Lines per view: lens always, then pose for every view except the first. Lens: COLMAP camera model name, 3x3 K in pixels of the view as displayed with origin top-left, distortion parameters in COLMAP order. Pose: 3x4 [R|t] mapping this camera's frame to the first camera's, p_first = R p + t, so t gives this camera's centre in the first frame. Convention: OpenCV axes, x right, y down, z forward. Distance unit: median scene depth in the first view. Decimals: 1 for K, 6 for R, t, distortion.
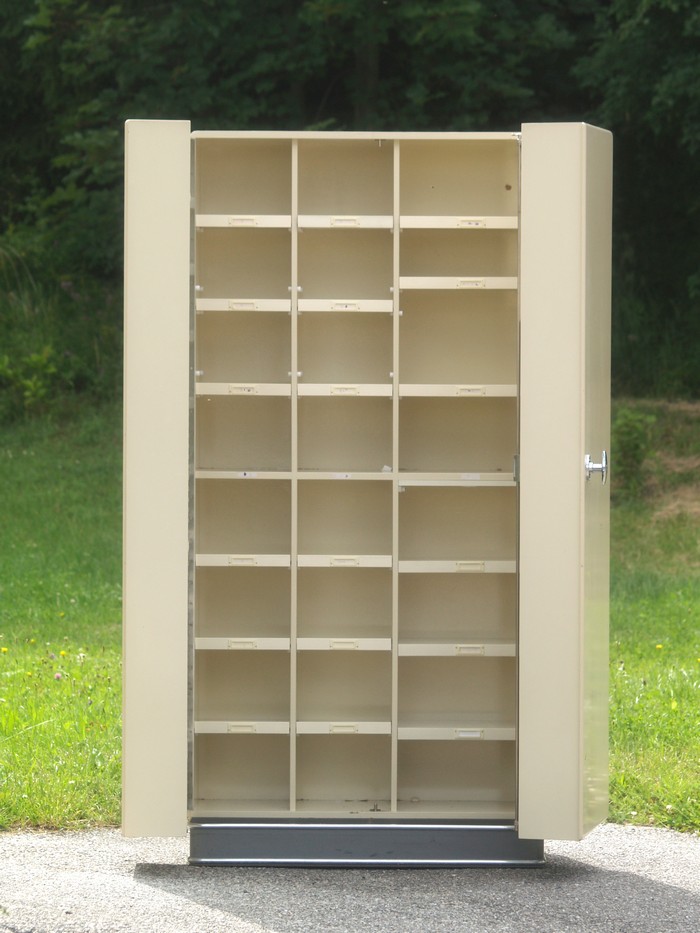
lens RADIAL K [[1973.9, 0, 352.3], [0, 1973.9, 465.2], [0, 0, 1]] dist [0.104094, 0.000000]
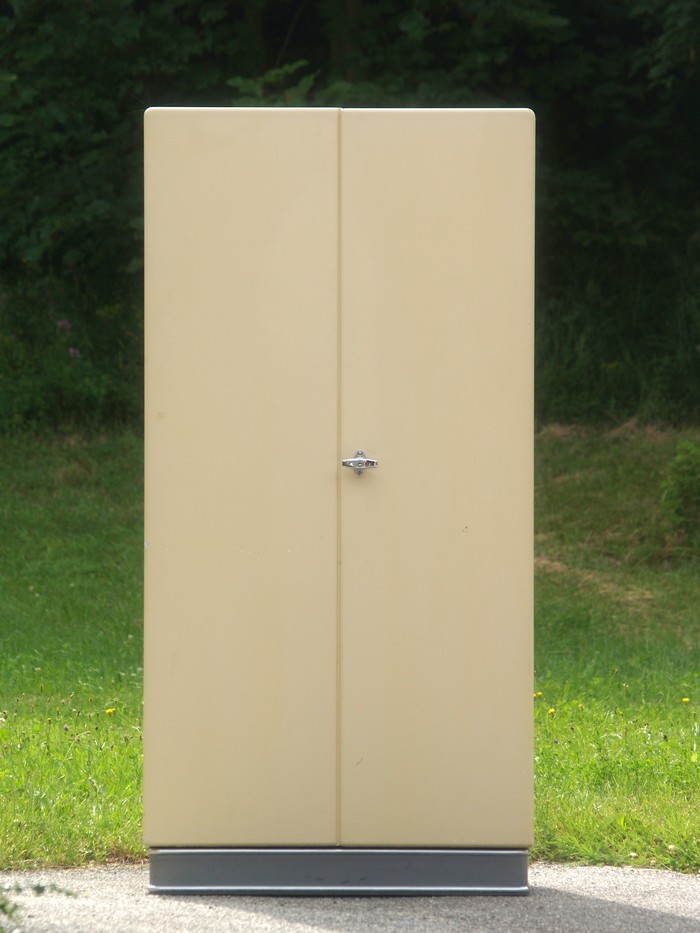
lens RADIAL K [[2949.3, 0, 348.4], [0, 2949.3, 470.2], [0, 0, 1]] dist [0.640923, 0.000000]
pose [[0.999984, -0.002225, 0.005163, 0.004498], [0.002367, 0.999614, -0.027681, 0.036340], [-0.005100, 0.027692, 0.999603, -0.370797]]
